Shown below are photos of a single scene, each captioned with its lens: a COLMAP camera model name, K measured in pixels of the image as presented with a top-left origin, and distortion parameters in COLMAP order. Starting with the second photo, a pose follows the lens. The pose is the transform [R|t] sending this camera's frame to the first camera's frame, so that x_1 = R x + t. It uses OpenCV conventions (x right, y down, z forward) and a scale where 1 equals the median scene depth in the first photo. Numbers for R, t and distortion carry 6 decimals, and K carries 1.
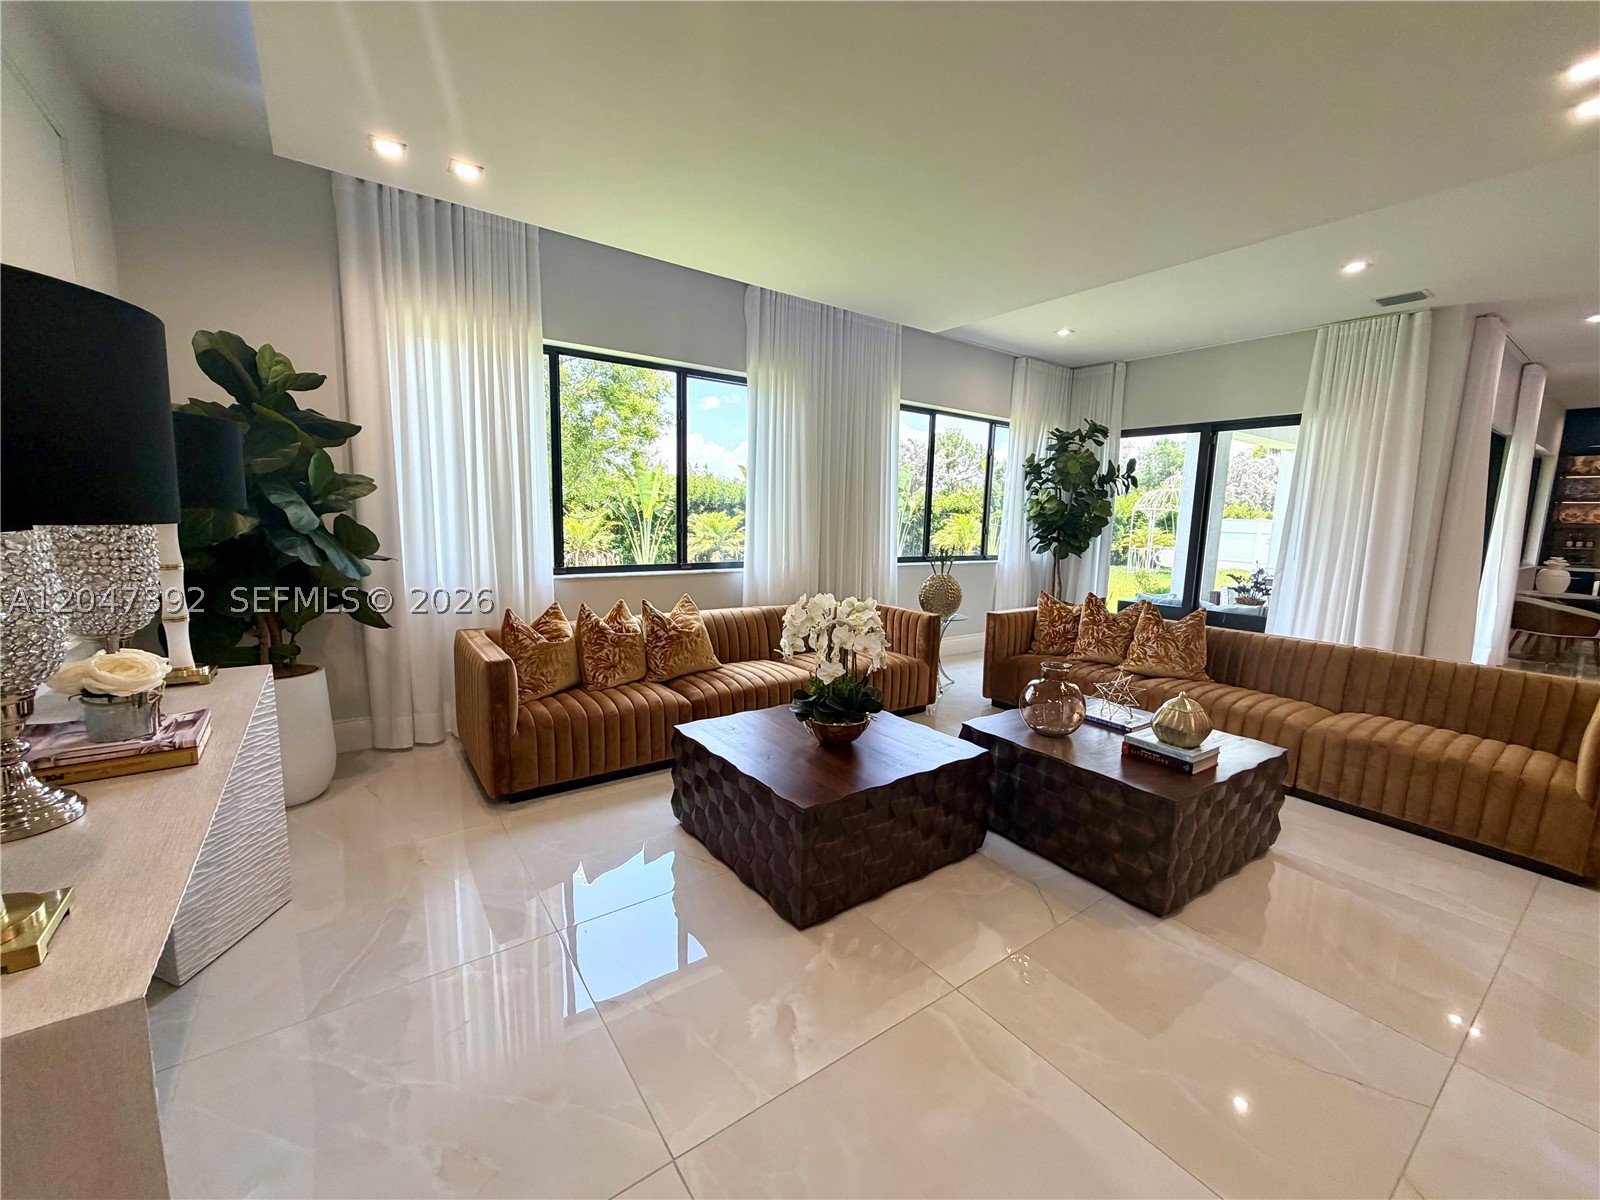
lens RADIAL K [[643.3, 0, 797.6], [0, 643.3, 602.3], [0, 0, 1]] dist [-0.000797, 0.001571]
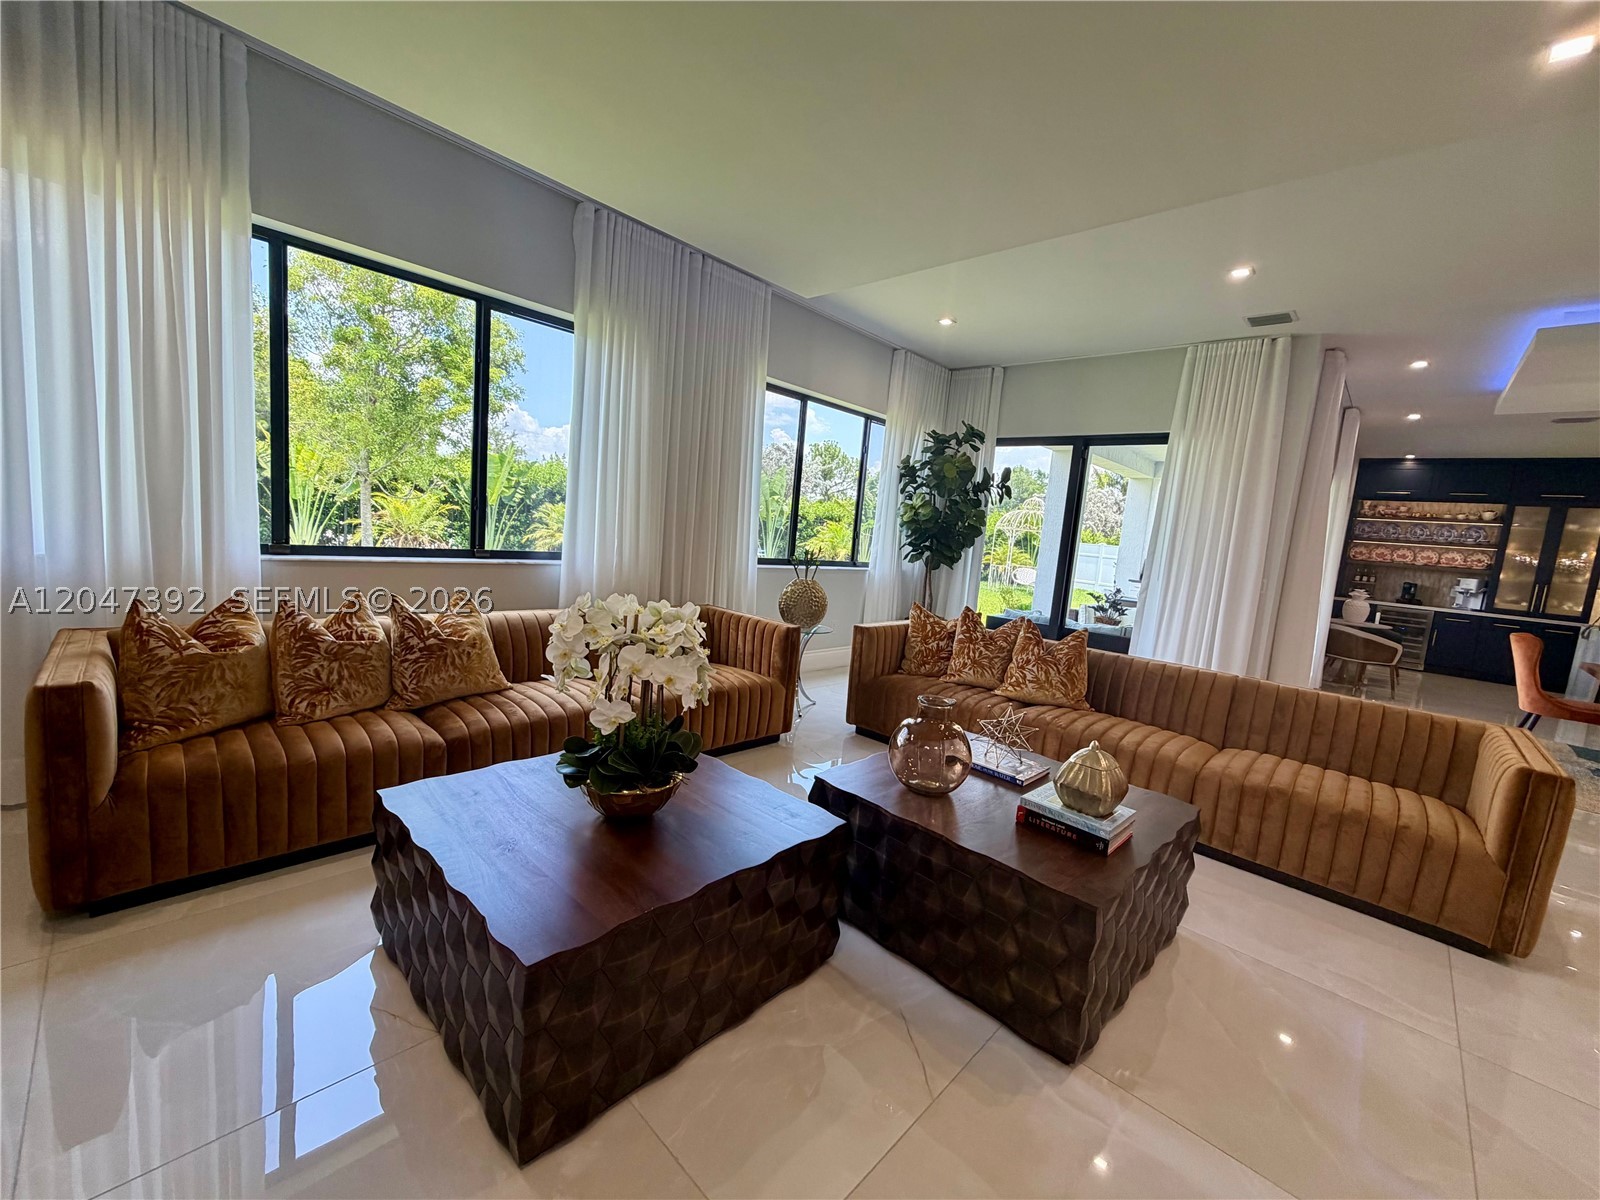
lens RADIAL K [[643.3, 0, 800.2], [0, 643.3, 603.7], [0, 0, 1]] dist [-0.000797, 0.001571]
pose [[0.979869, 0.036533, 0.196272, 0.065625], [-0.035237, 0.999328, -0.010091, -0.002289], [-0.196509, 0.002972, 0.980497, 0.207155]]
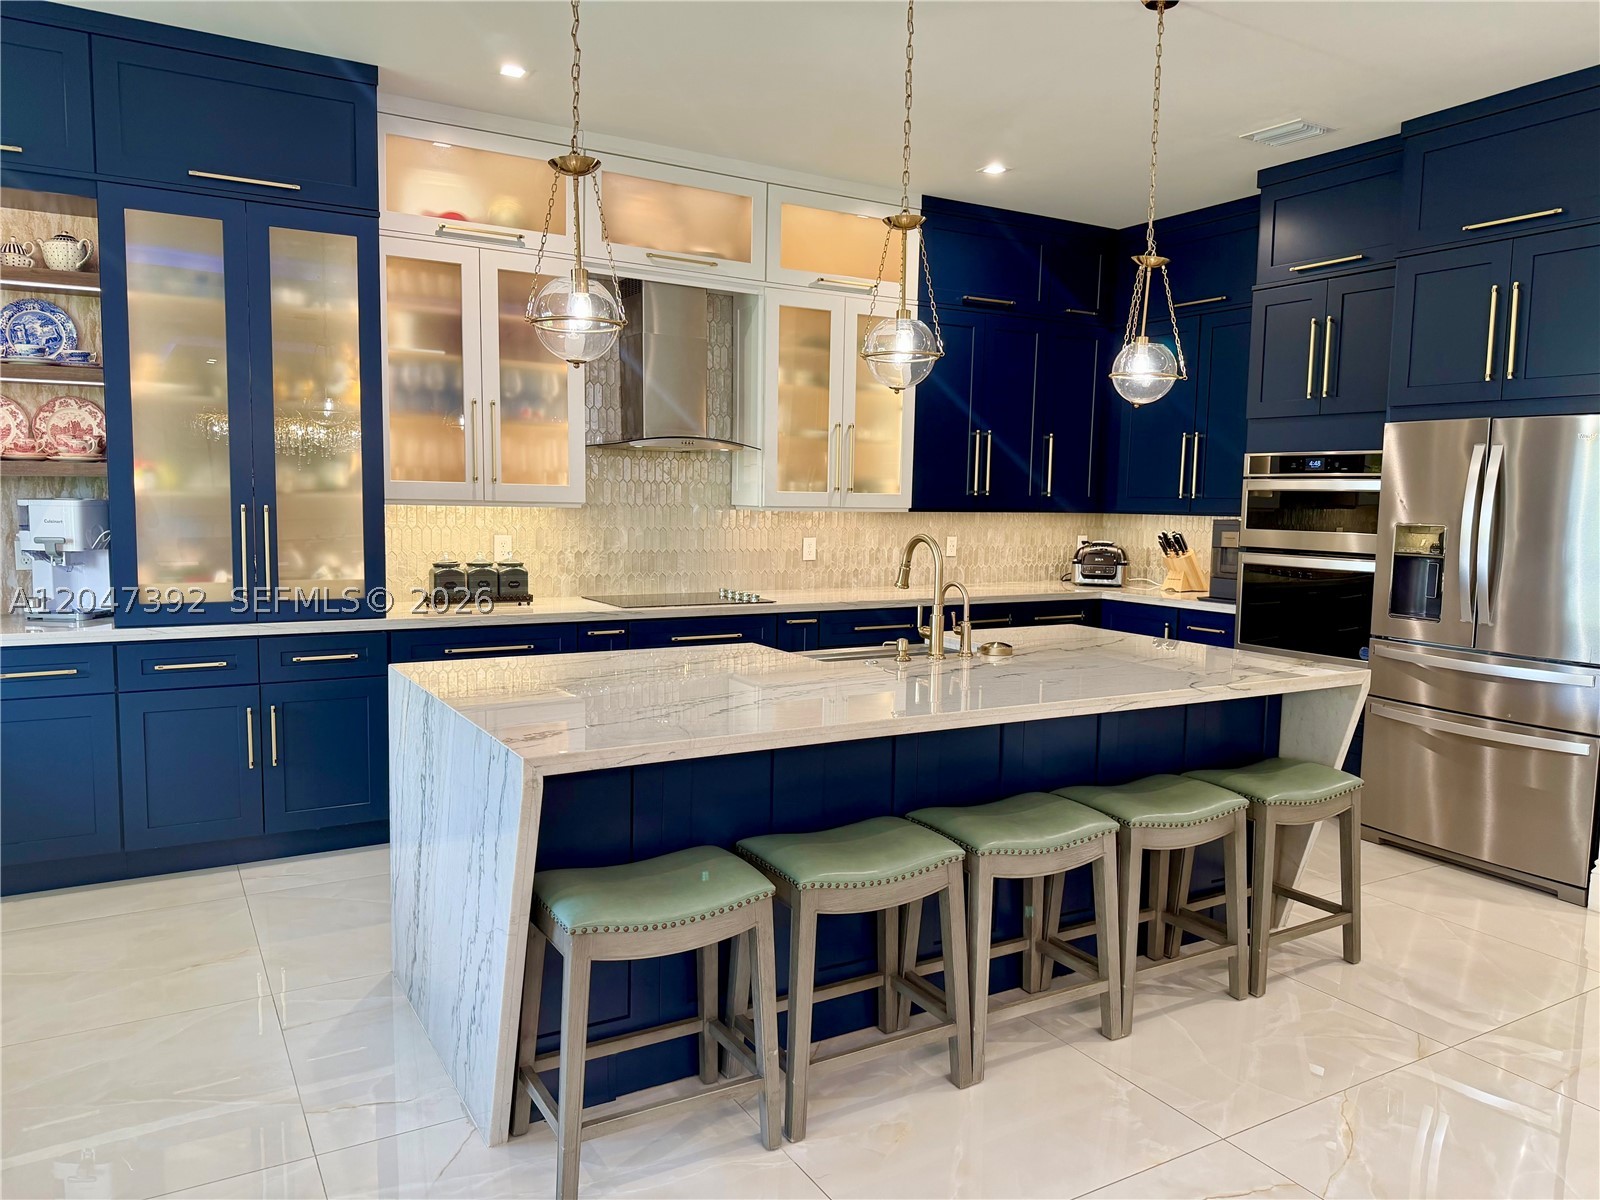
lens RADIAL K [[1129.1, 0, 798.5], [0, 1129.1, 594.9], [0, 0, 1]] dist [0.024691, -0.036503]
pose [[0.101022, -0.117061, 0.987973, 1.859459], [0.122639, 0.986945, 0.104400, -0.134828], [-0.987296, 0.110618, 0.114060, 1.189601]]
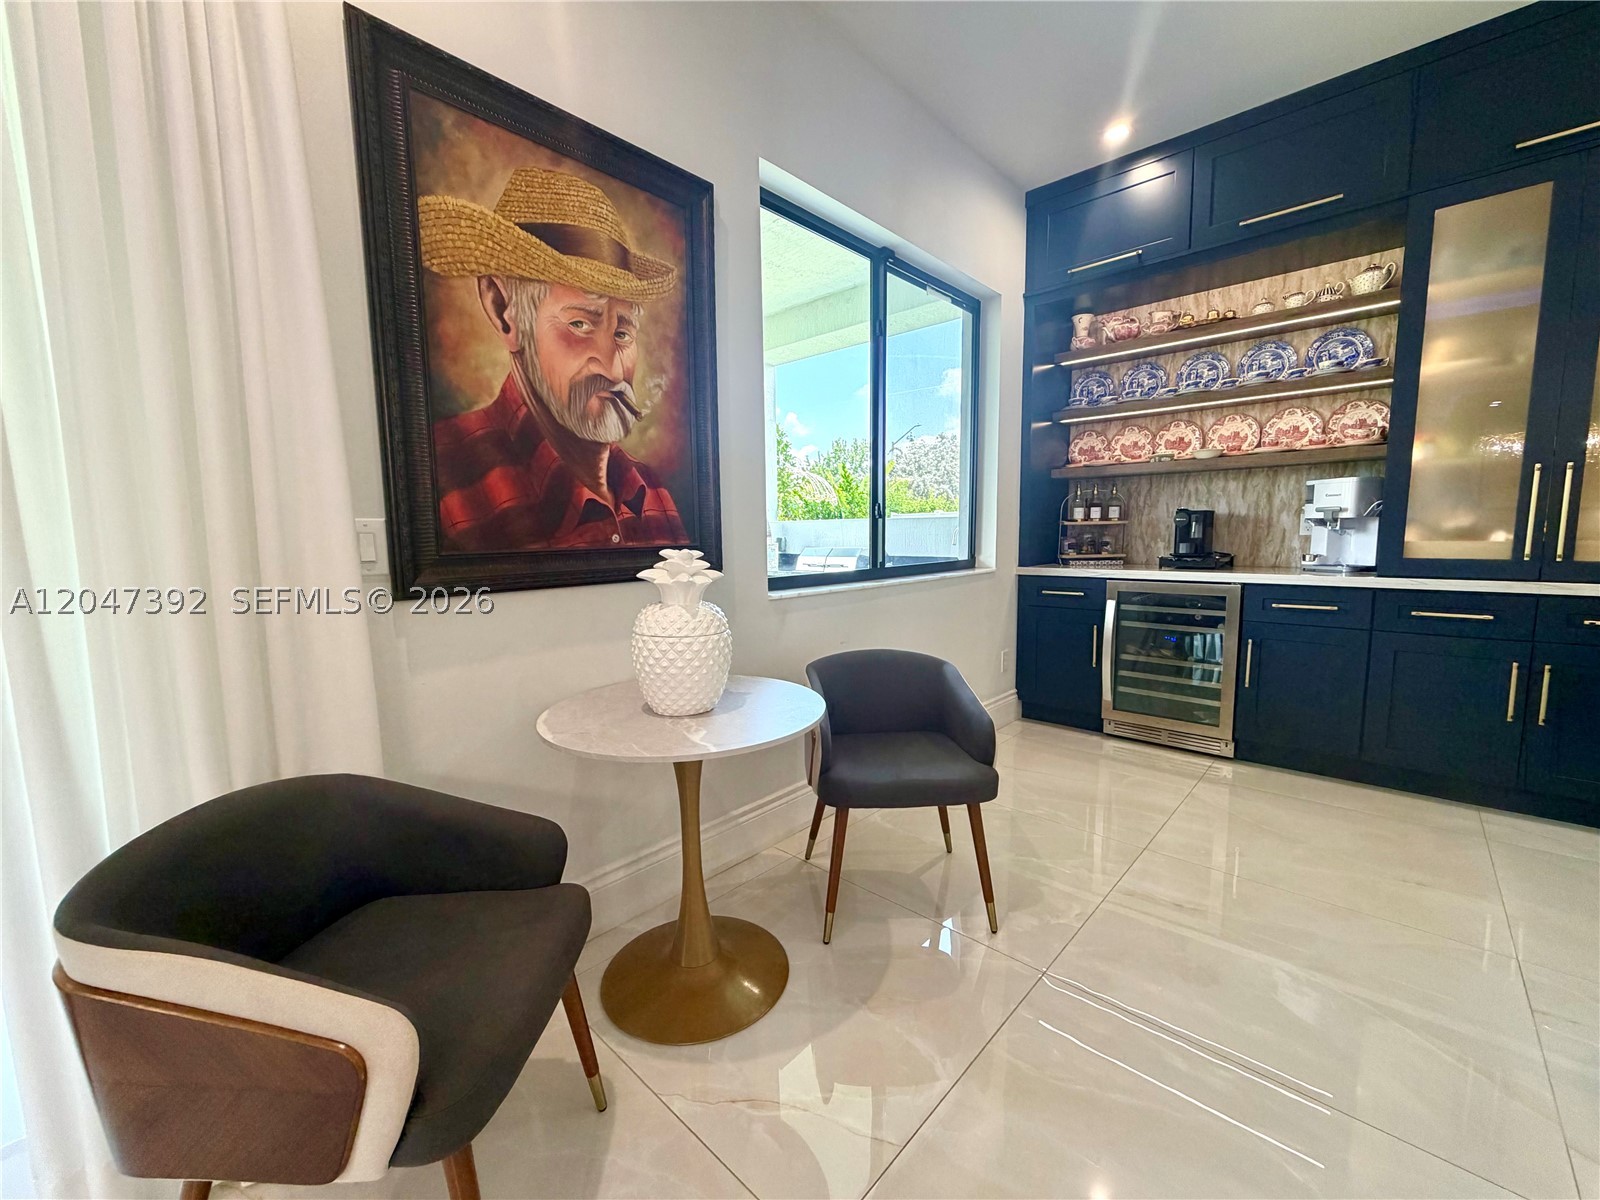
lens RADIAL K [[643.3, 0, 799.7], [0, 643.3, 603.7], [0, 0, 1]] dist [-0.000797, 0.001571]
pose [[0.980986, -0.059613, 0.184695, 2.051017], [0.064077, 0.997777, -0.018292, -0.074327], [-0.183194, 0.029779, 0.982626, 1.341561]]
